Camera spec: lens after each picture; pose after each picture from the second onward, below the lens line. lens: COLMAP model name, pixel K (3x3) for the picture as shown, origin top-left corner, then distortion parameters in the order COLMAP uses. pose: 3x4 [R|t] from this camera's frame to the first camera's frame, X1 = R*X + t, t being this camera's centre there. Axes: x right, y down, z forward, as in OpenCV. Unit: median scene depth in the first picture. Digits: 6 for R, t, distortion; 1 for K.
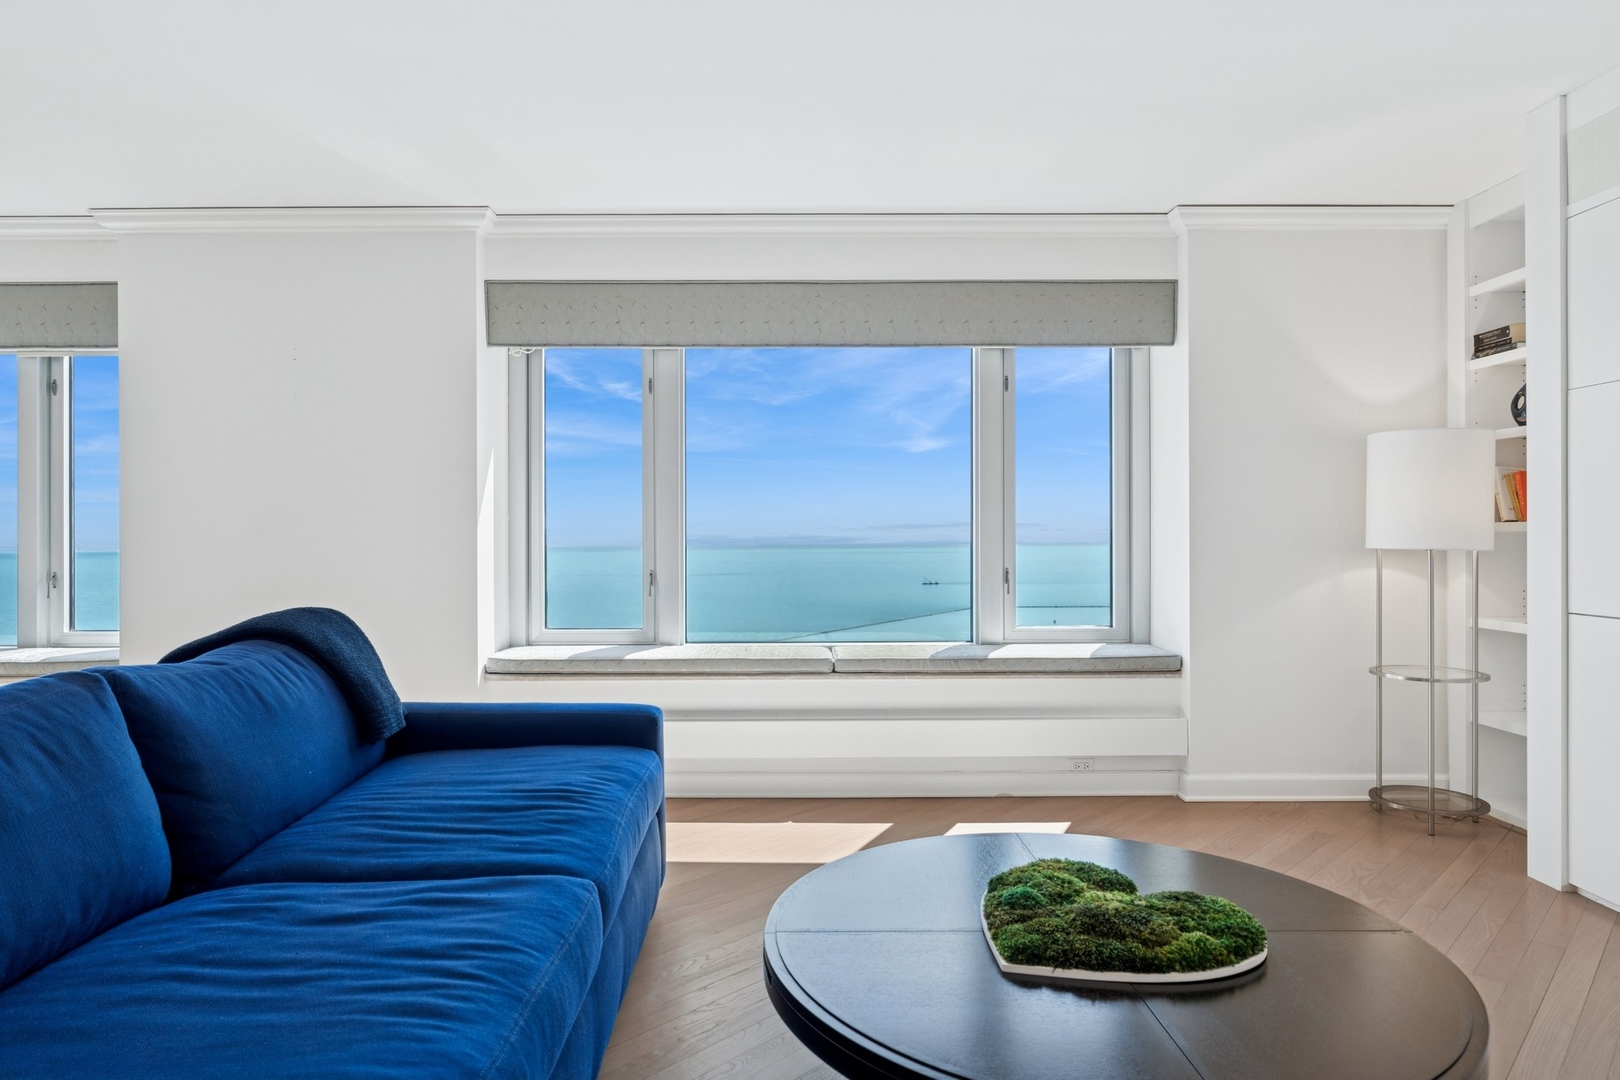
lens RADIAL K [[990.8, 0, 798.3], [0, 990.8, 535.6], [0, 0, 1]] dist [-0.006257, 0.002977]
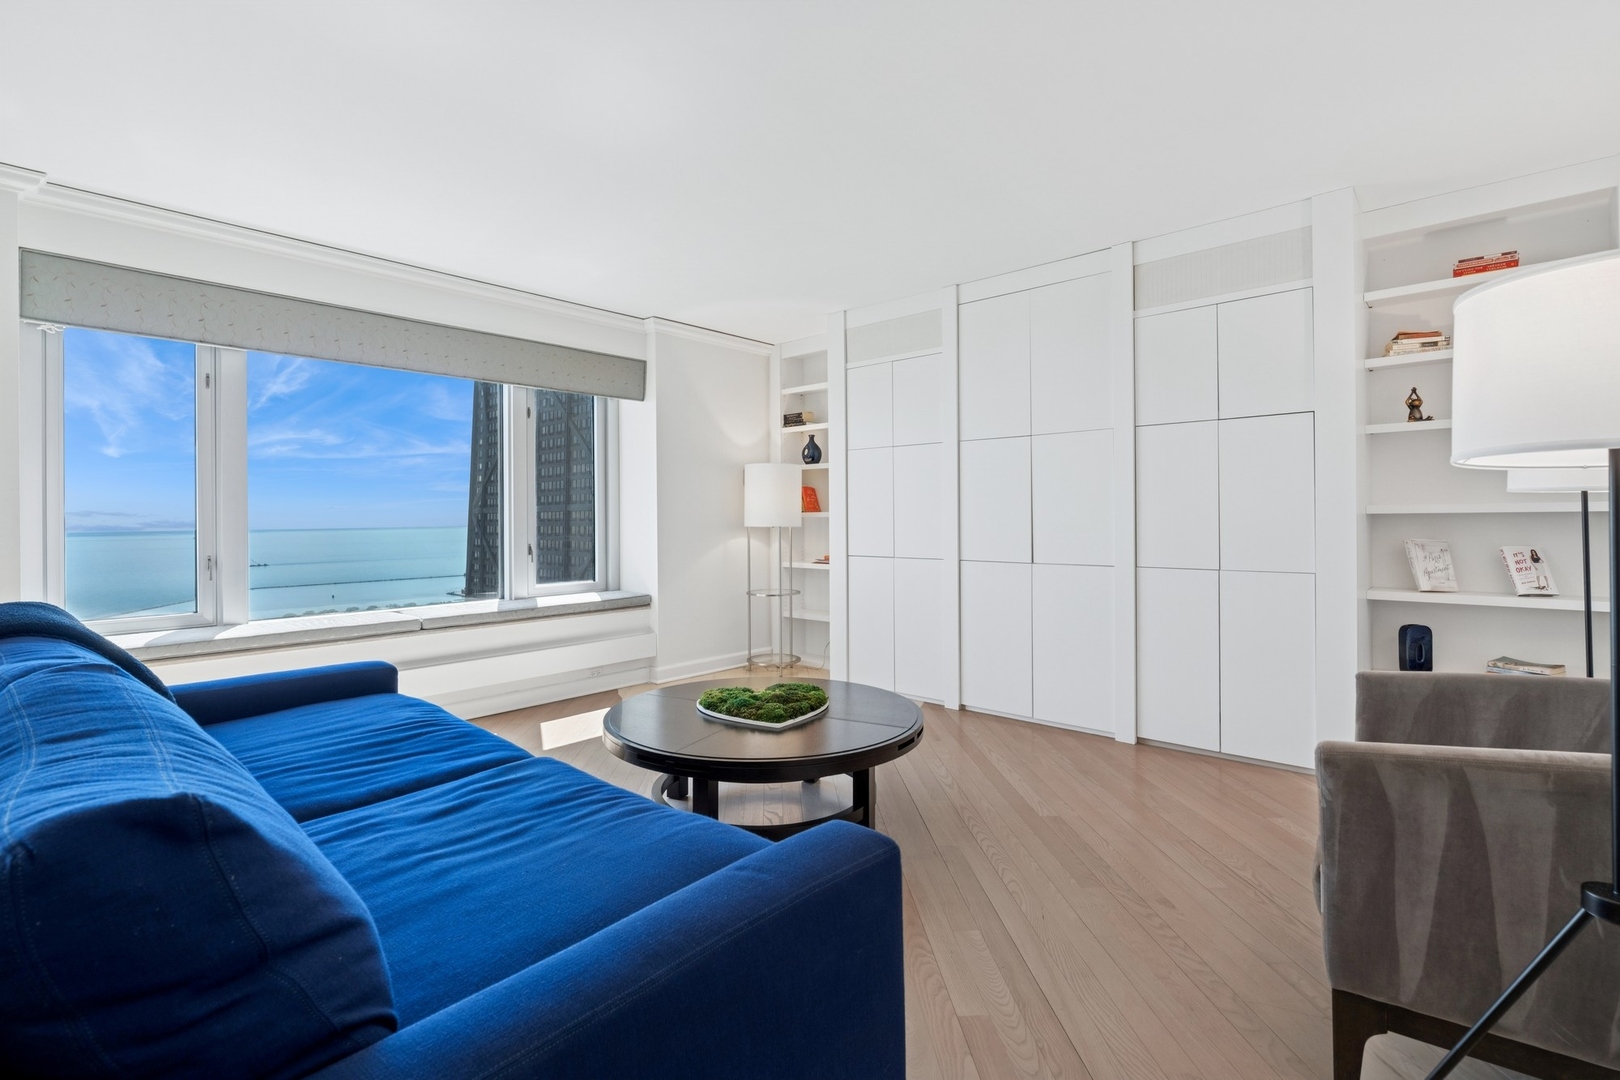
lens RADIAL K [[745.1, 0, 821.6], [0, 745.1, 519.6], [0, 0, 1]] dist [-0.001833, -0.000559]
pose [[0.666420, -0.004463, 0.745564, -0.346823], [0.005233, 0.999985, 0.001308, -0.001269], [-0.745559, 0.003030, 0.666433, -0.017368]]
